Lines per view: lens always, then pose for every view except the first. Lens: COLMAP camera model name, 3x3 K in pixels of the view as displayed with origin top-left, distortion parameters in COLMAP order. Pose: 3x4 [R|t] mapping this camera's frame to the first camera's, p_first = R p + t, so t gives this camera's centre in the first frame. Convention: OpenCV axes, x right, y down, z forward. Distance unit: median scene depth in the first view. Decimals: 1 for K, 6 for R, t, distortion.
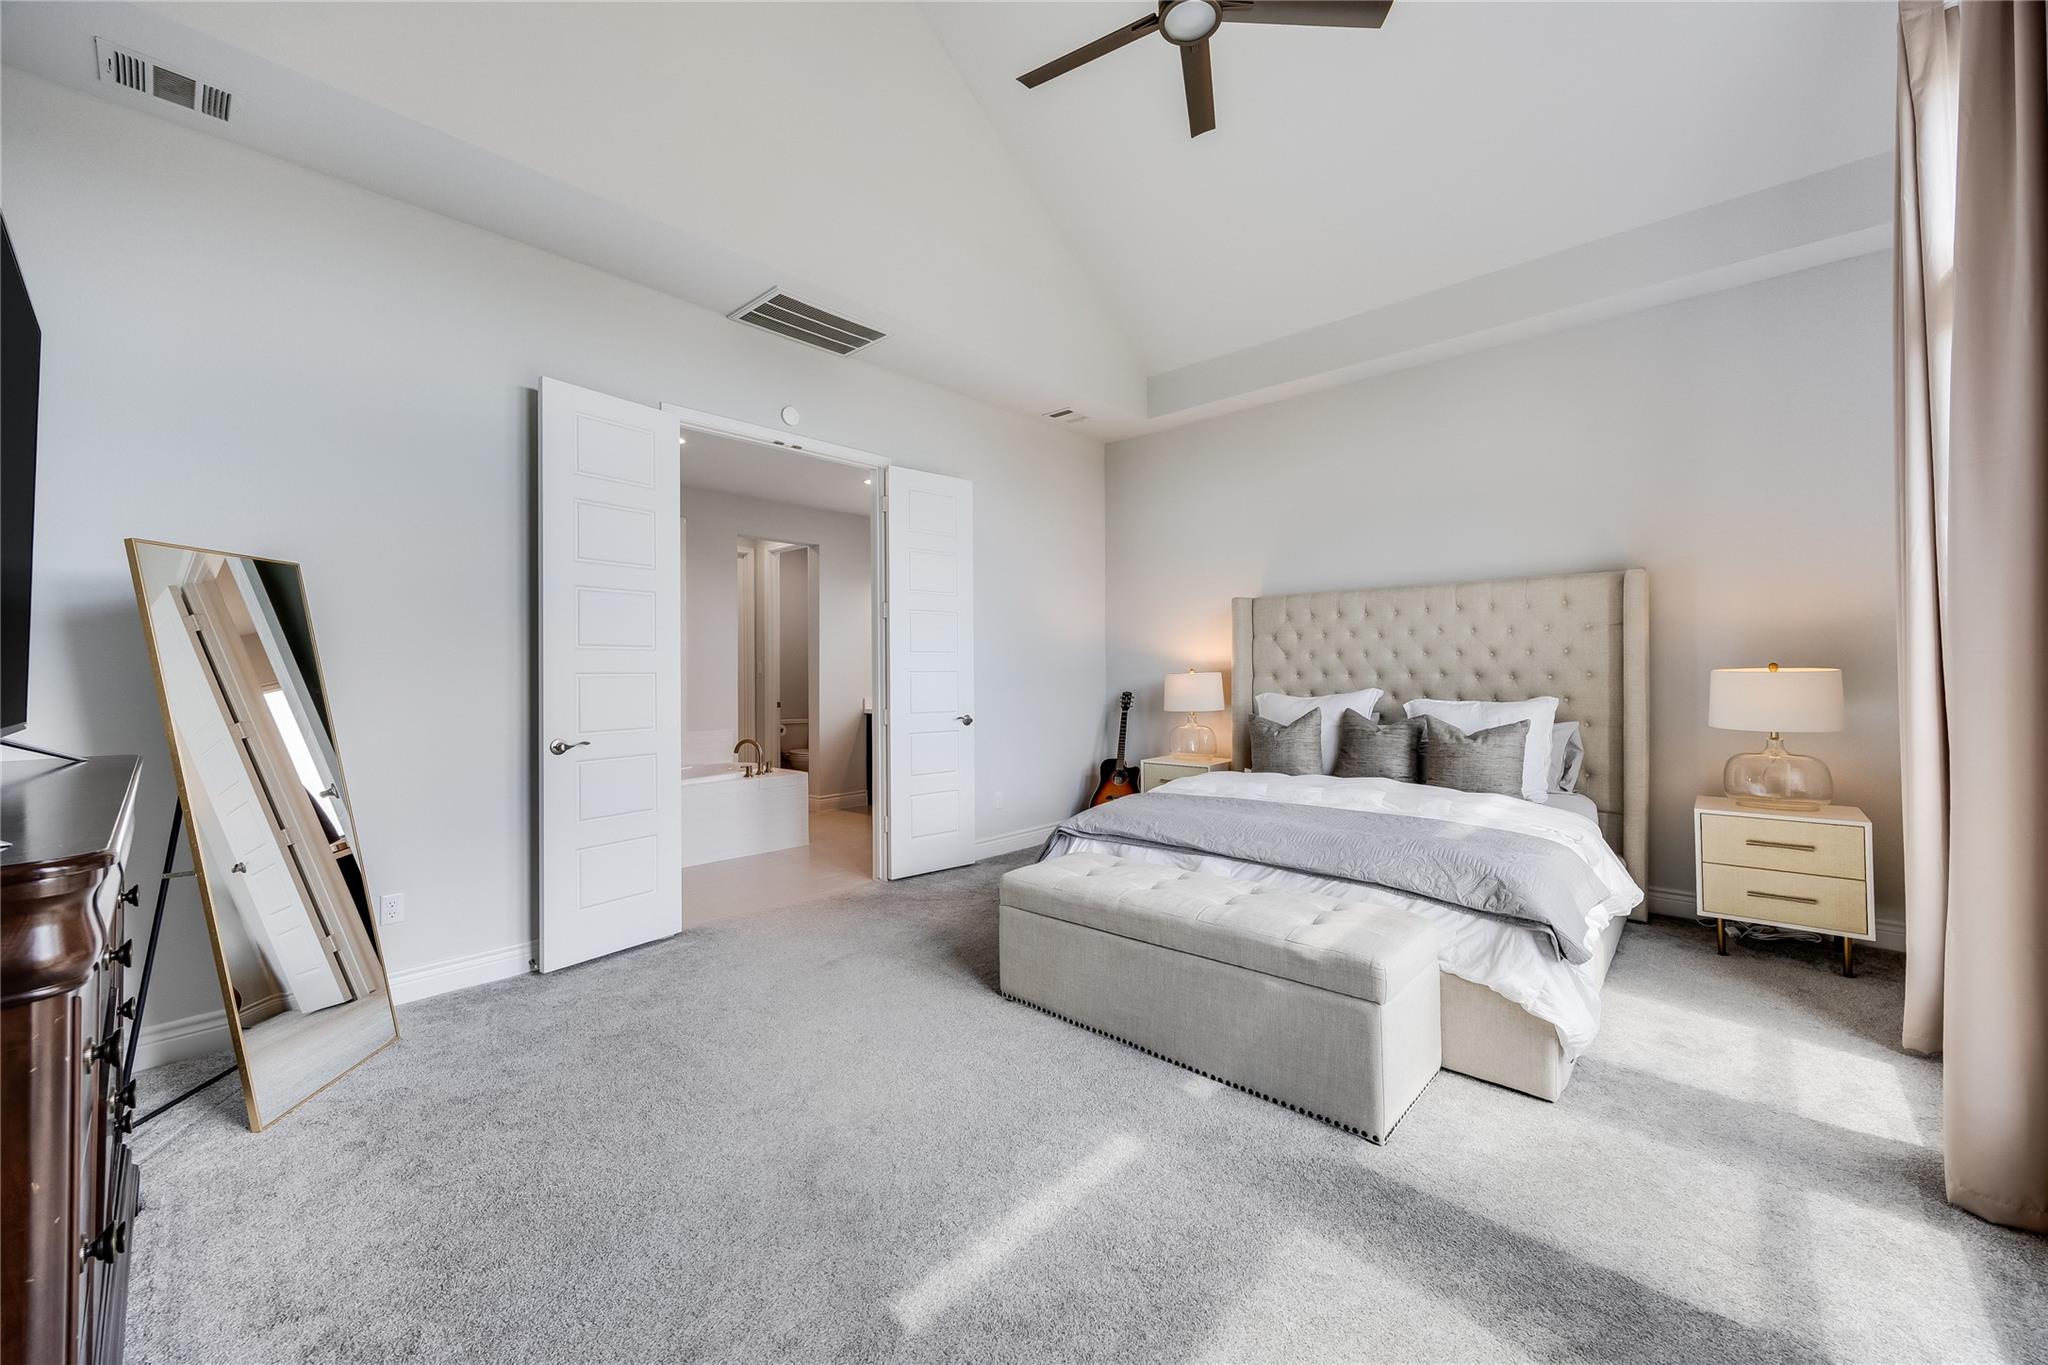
lens RADIAL K [[748.3, 0, 1028.9], [0, 748.3, 653.3], [0, 0, 1]] dist [0.000414, 0.000054]
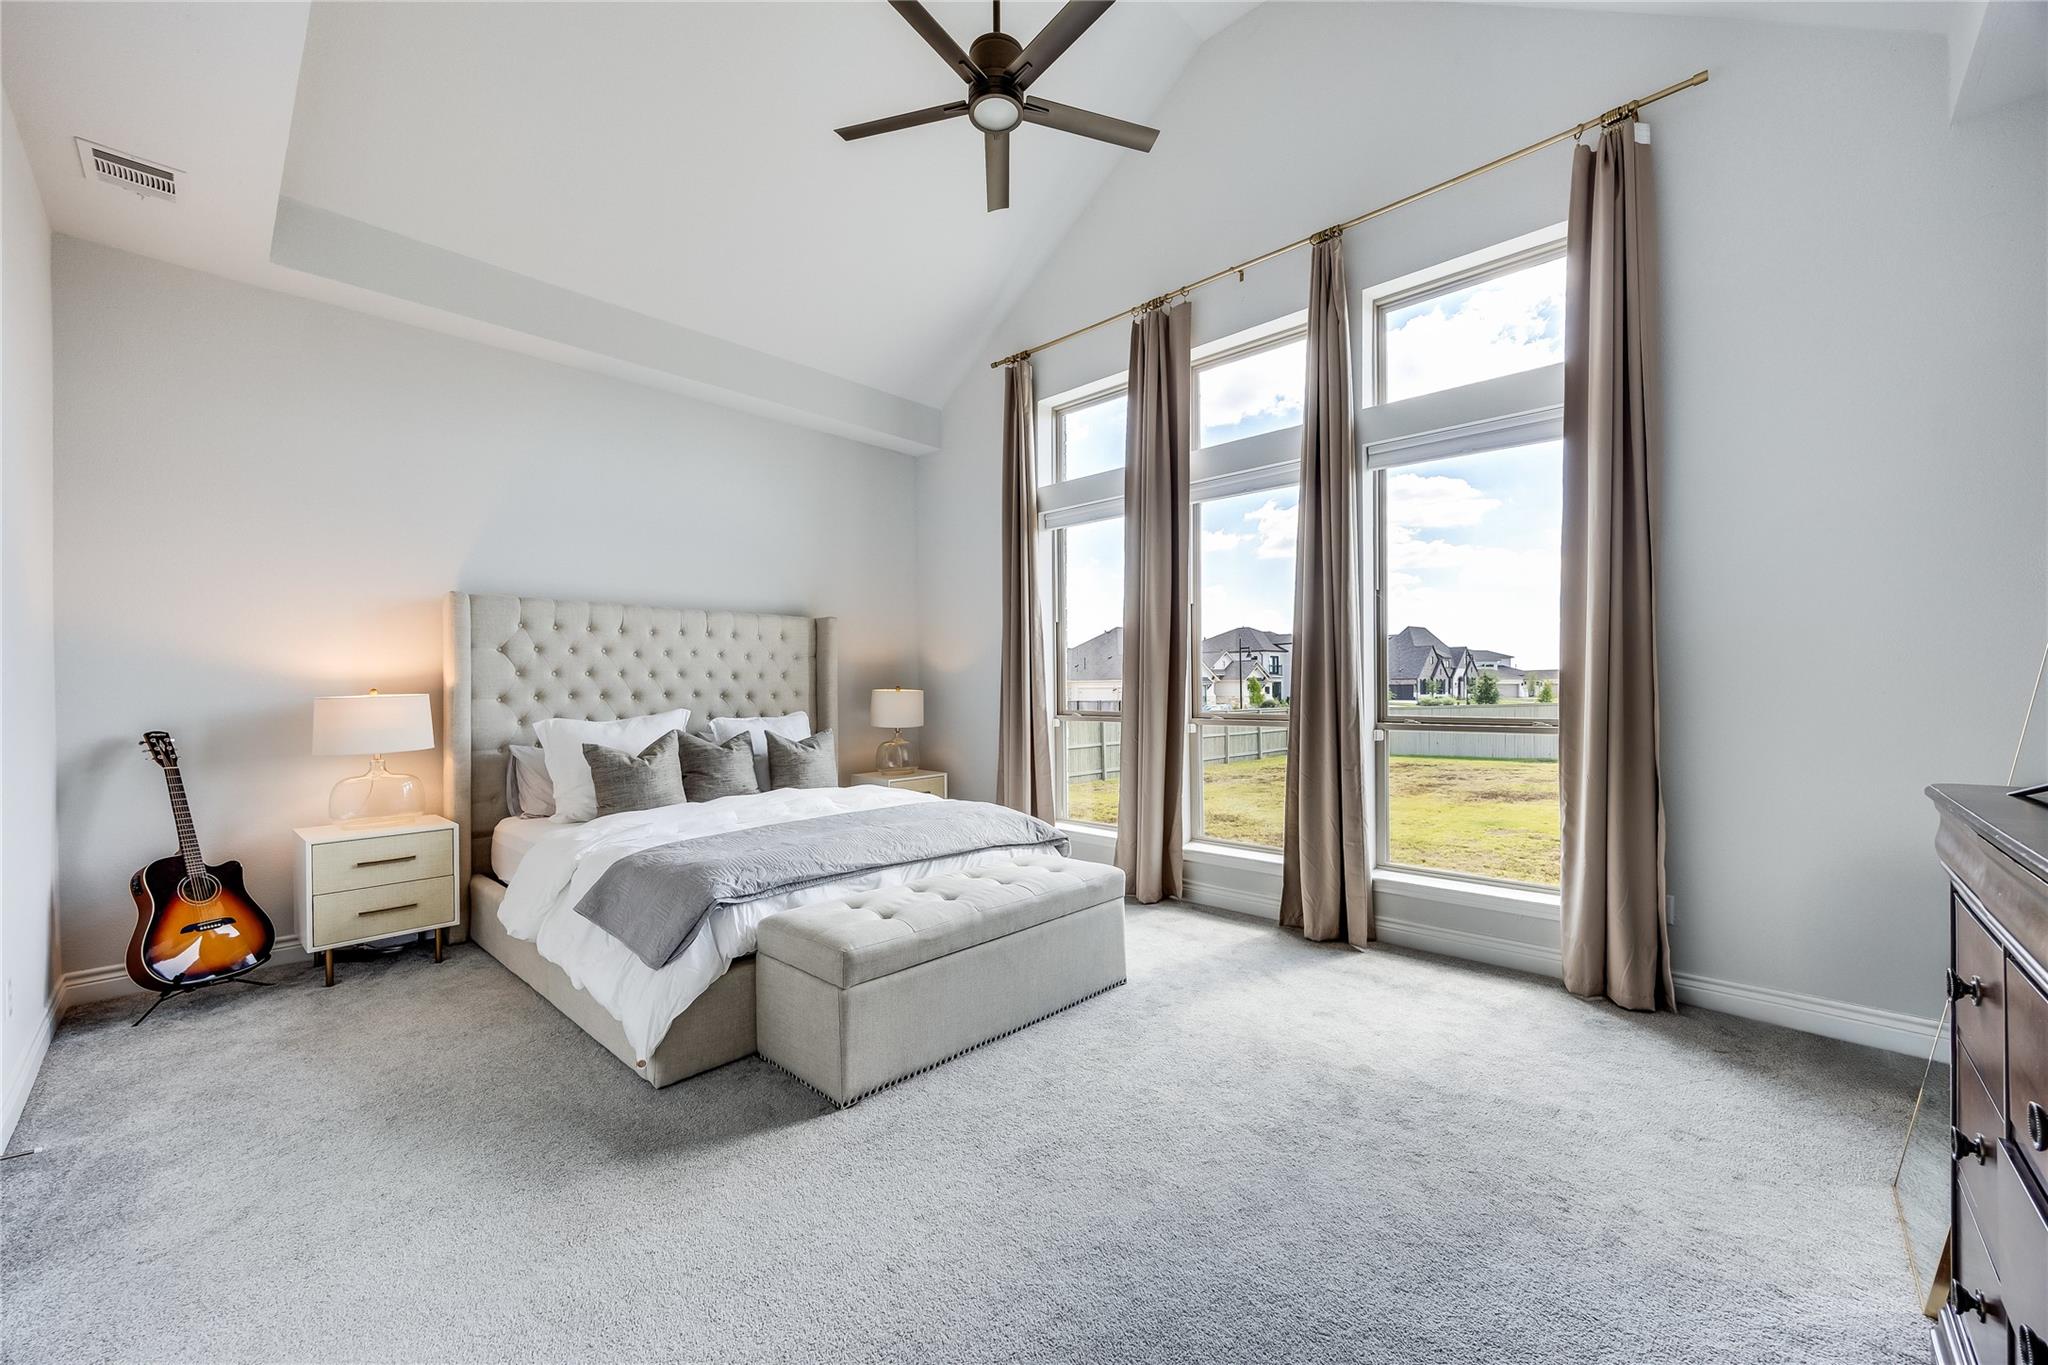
lens RADIAL K [[776.7, 0, 1017.7], [0, 776.7, 690.3], [0, 0, 1]] dist [-0.000512, 0.000031]
pose [[0.061277, 0.003144, 0.998116, -0.524481], [-0.015820, 0.999872, -0.002179, 0.017132], [-0.997995, -0.015656, 0.061319, 0.495260]]
